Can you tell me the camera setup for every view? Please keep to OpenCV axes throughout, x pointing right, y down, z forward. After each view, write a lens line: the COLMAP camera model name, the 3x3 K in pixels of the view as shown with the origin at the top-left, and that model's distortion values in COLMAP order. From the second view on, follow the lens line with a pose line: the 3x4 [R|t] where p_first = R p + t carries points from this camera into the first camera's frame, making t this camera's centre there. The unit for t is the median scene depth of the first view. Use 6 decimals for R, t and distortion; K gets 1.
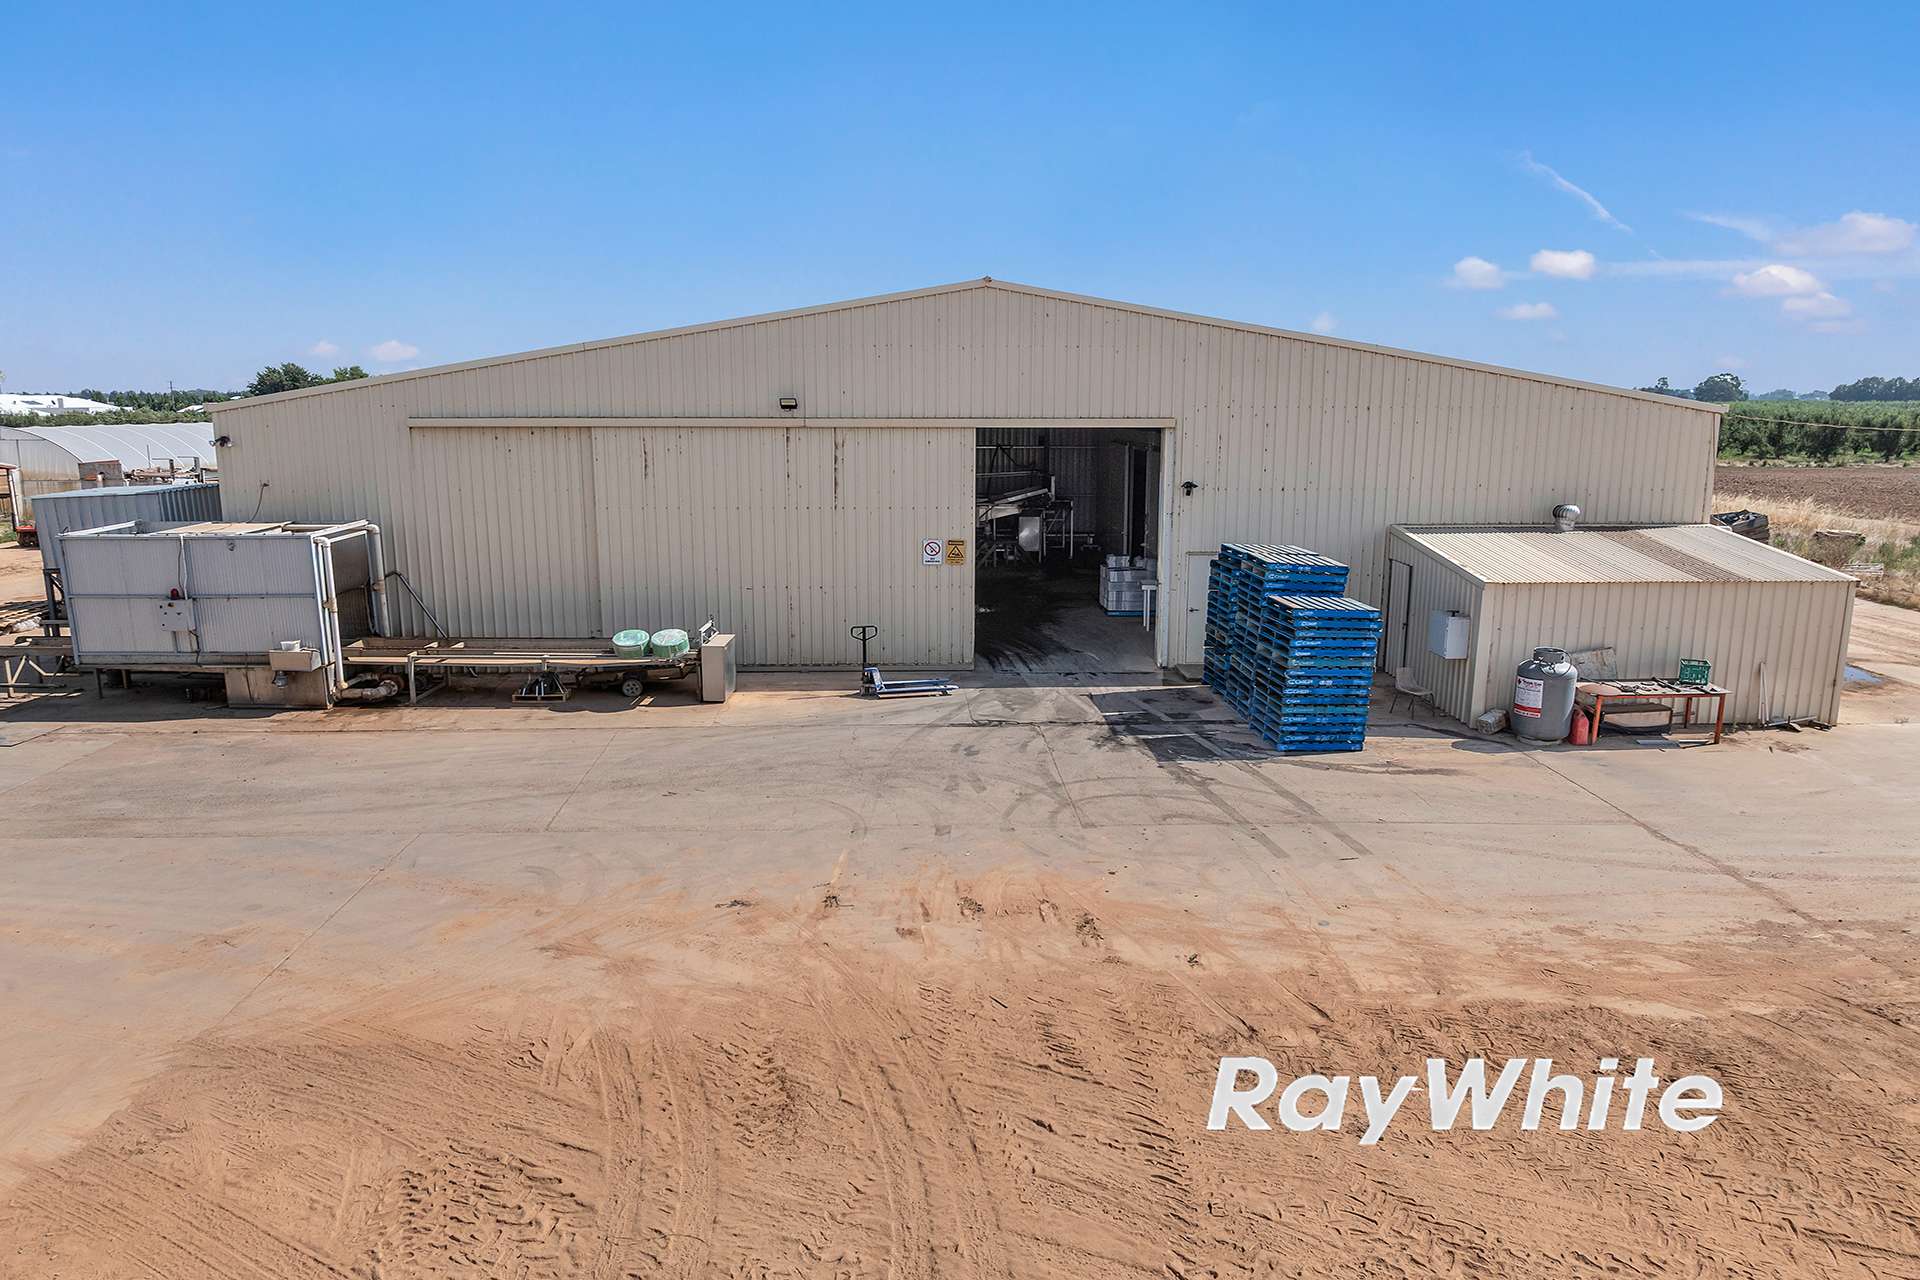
lens RADIAL K [[1342.3, 0, 961.1], [0, 1342.3, 723.4], [0, 0, 1]] dist [-0.075976, 0.041944]
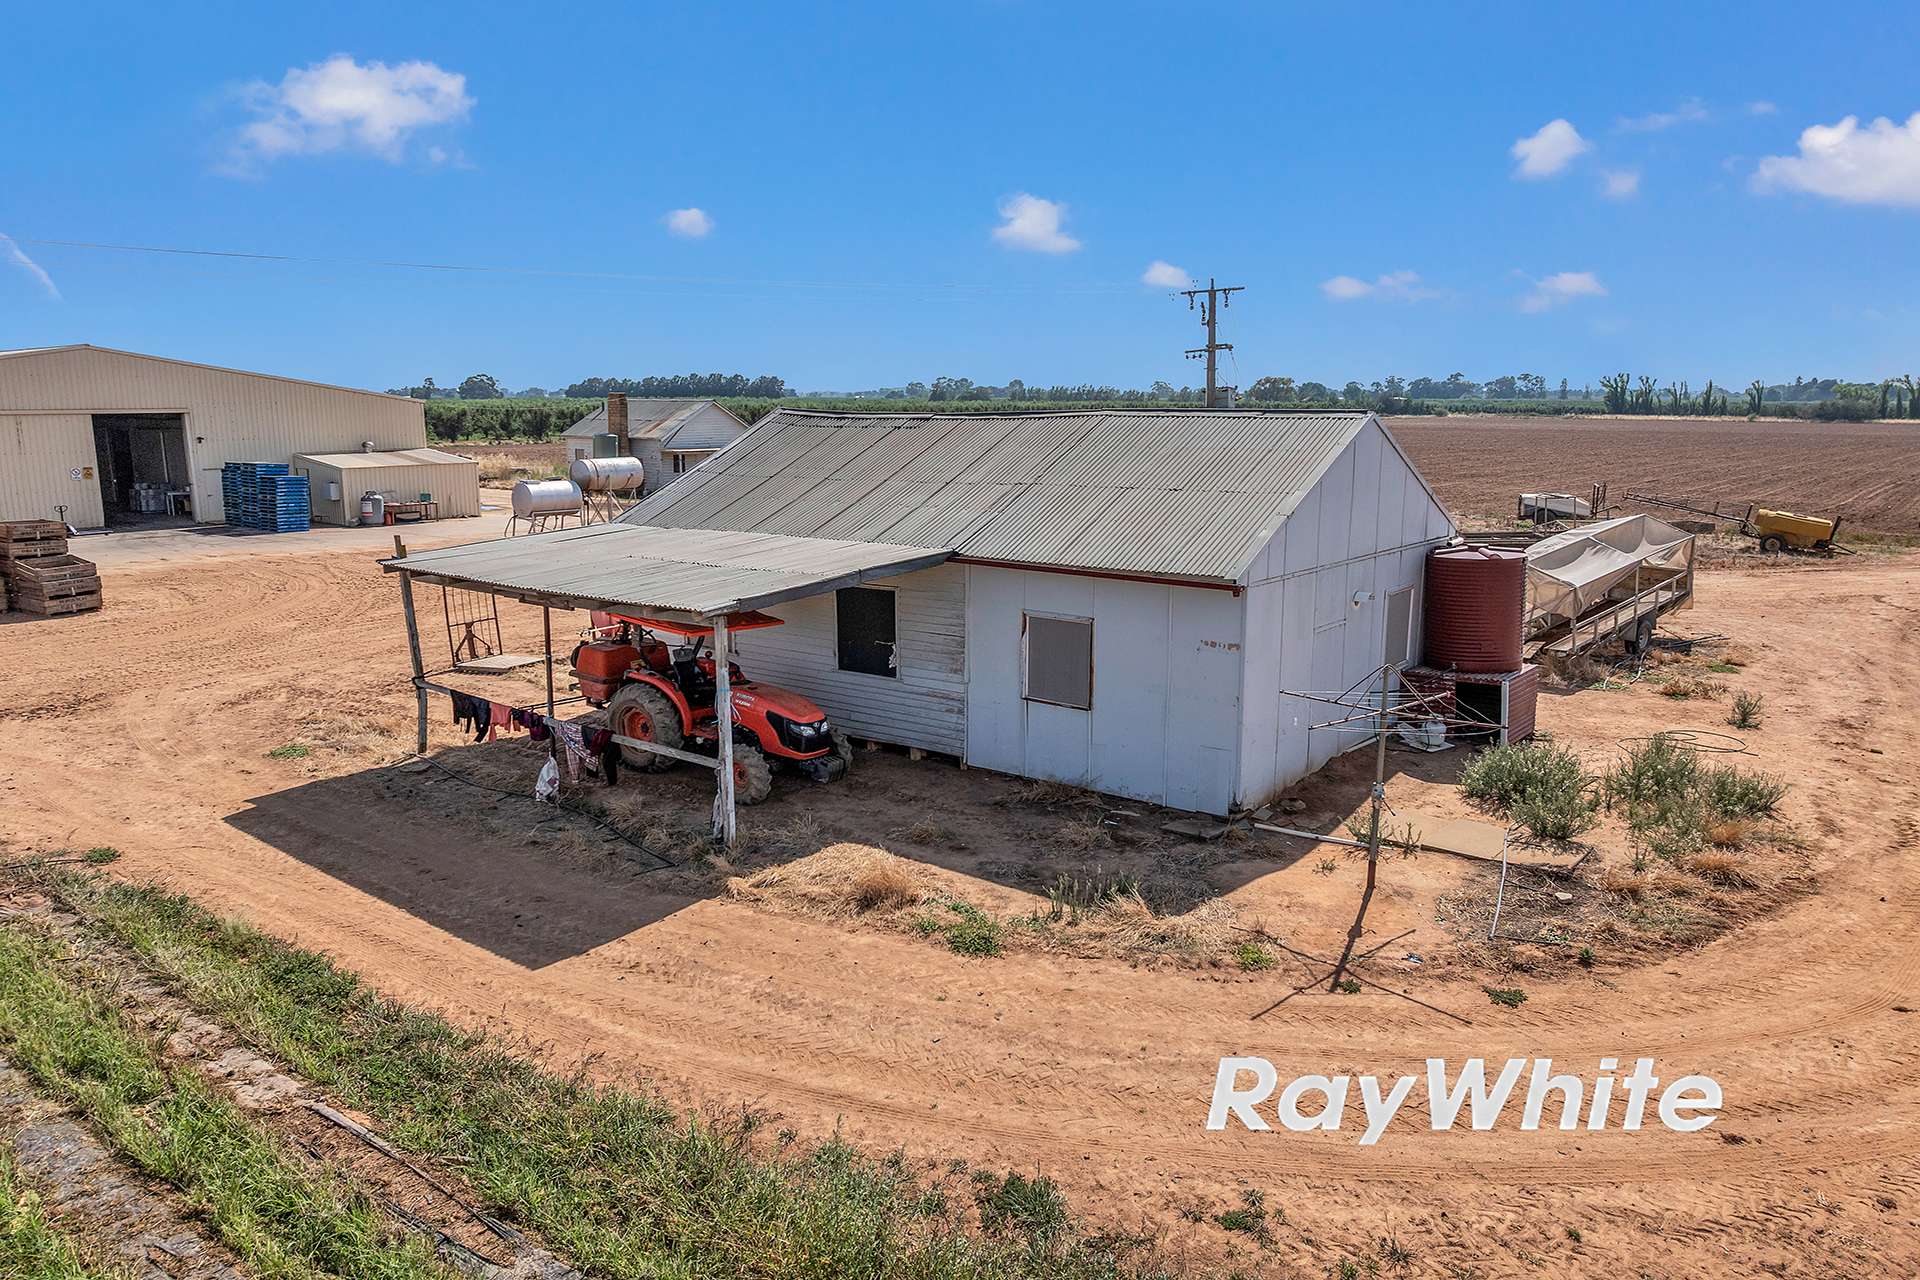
lens RADIAL K [[1389.9, 0, 963.5], [0, 1389.9, 710.6], [0, 0, 1]] dist [-0.075416, 0.040941]
pose [[0.669013, -0.159649, 0.725902, -0.707674], [0.172669, 0.983322, 0.057127, 0.364331], [-0.722915, 0.087122, 0.685422, -1.459245]]
